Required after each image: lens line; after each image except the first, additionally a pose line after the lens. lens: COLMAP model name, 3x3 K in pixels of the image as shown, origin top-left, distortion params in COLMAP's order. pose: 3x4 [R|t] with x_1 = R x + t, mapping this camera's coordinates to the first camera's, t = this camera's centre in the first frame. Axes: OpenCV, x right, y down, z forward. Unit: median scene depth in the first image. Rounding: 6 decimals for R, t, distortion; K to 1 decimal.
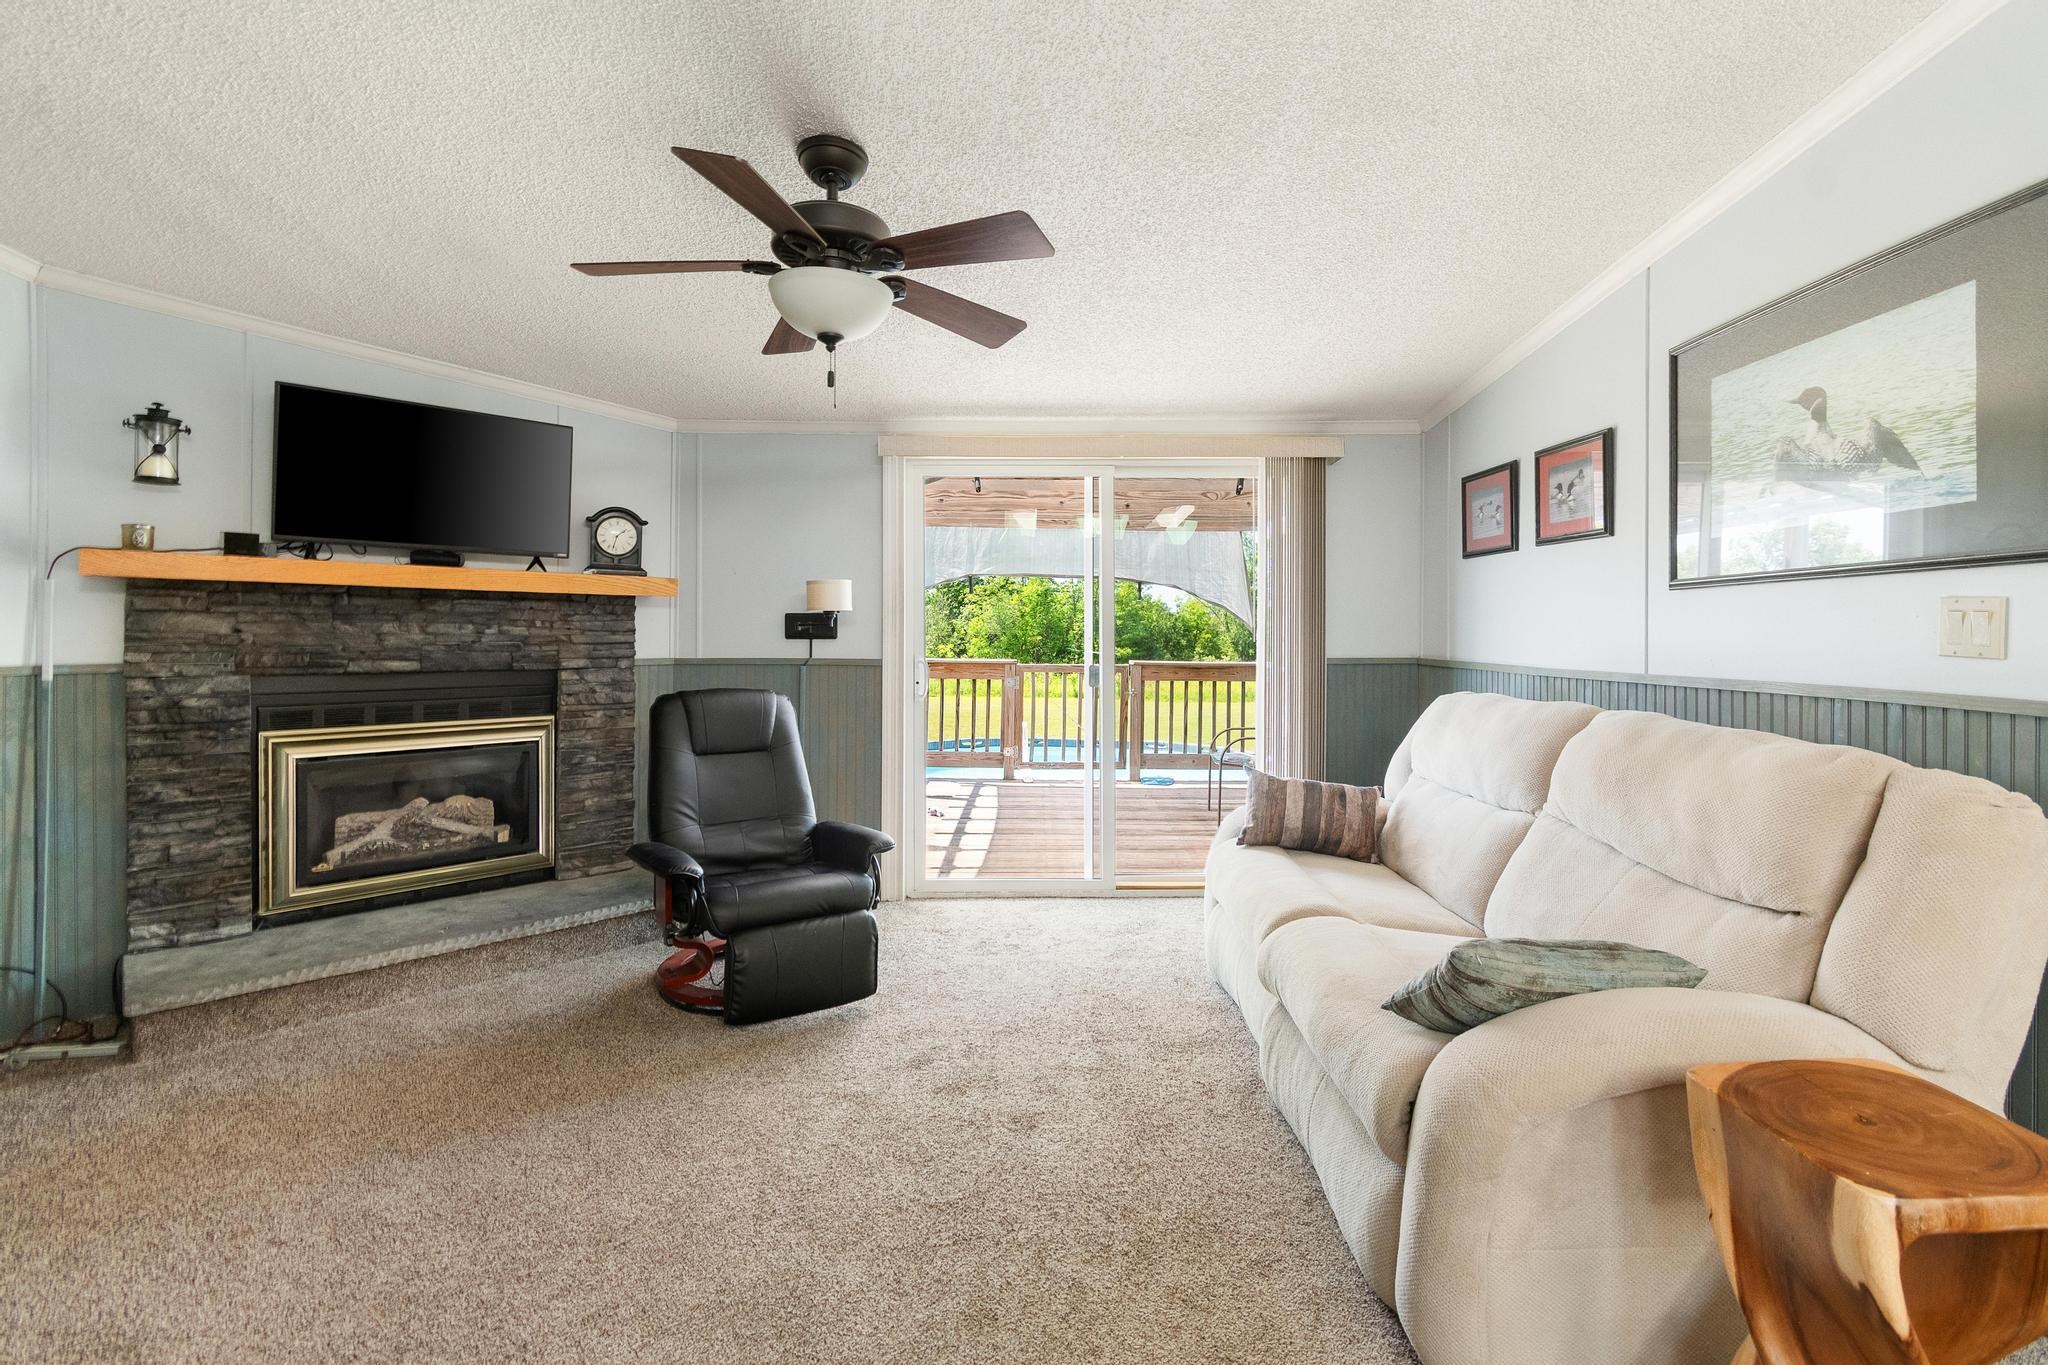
lens RADIAL K [[930.8, 0, 1028.3], [0, 930.8, 626.7], [0, 0, 1]] dist [0.000840, -0.000979]
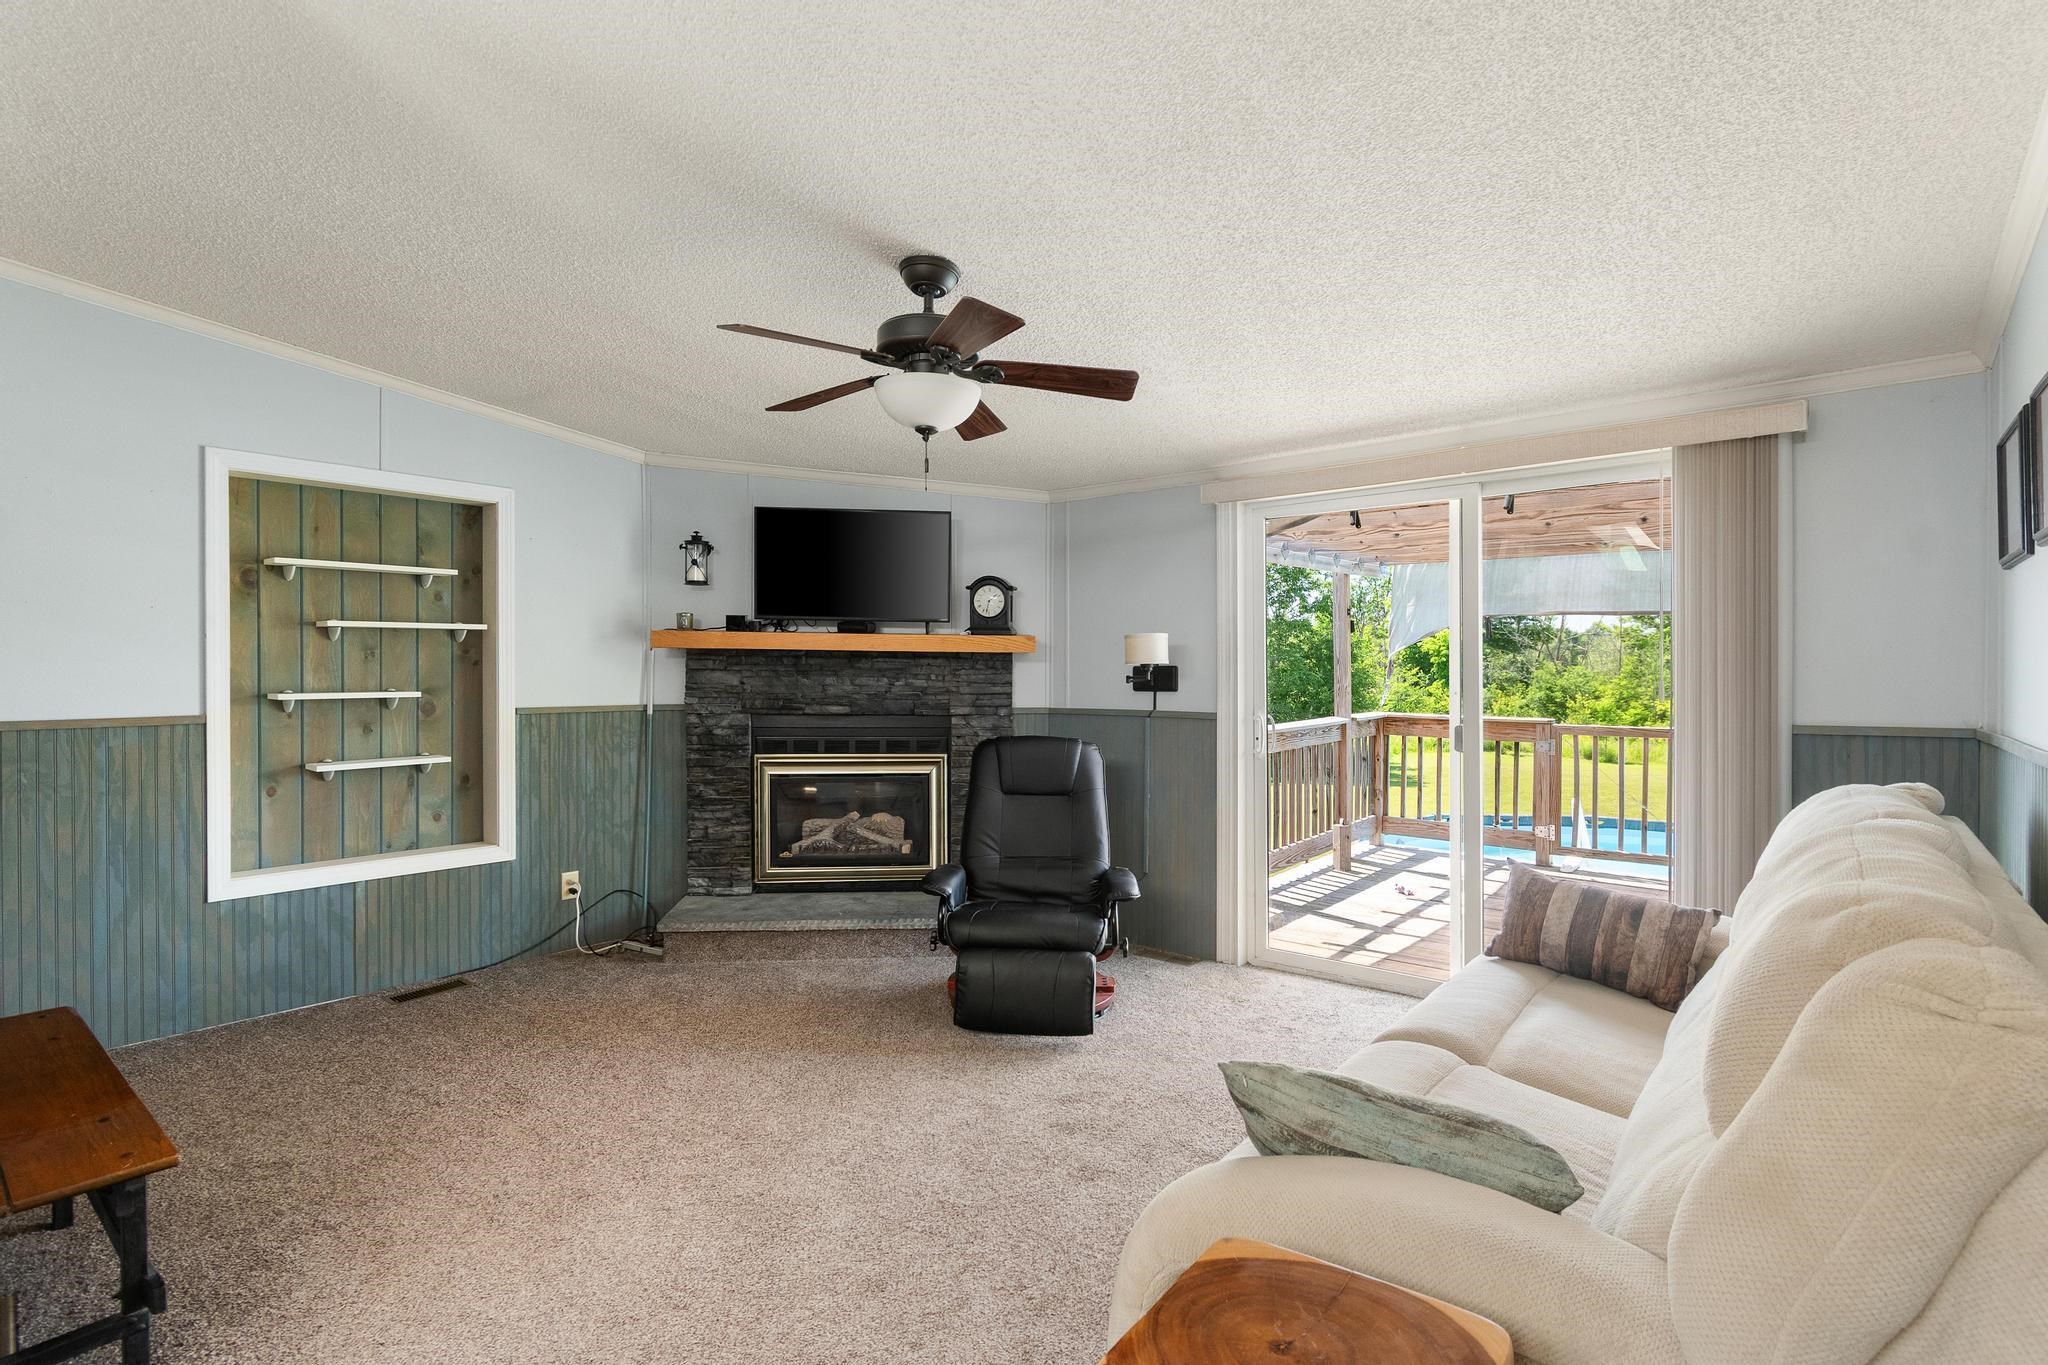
lens RADIAL K [[974.1, 0, 982.4], [0, 974.1, 680.2], [0, 0, 1]] dist [0.003915, -0.000734]
pose [[0.767187, 0.000237, -0.641423, 0.385249], [0.001355, 0.999997, 0.001989, -0.002255], [0.641422, -0.002395, 0.767185, 0.077849]]
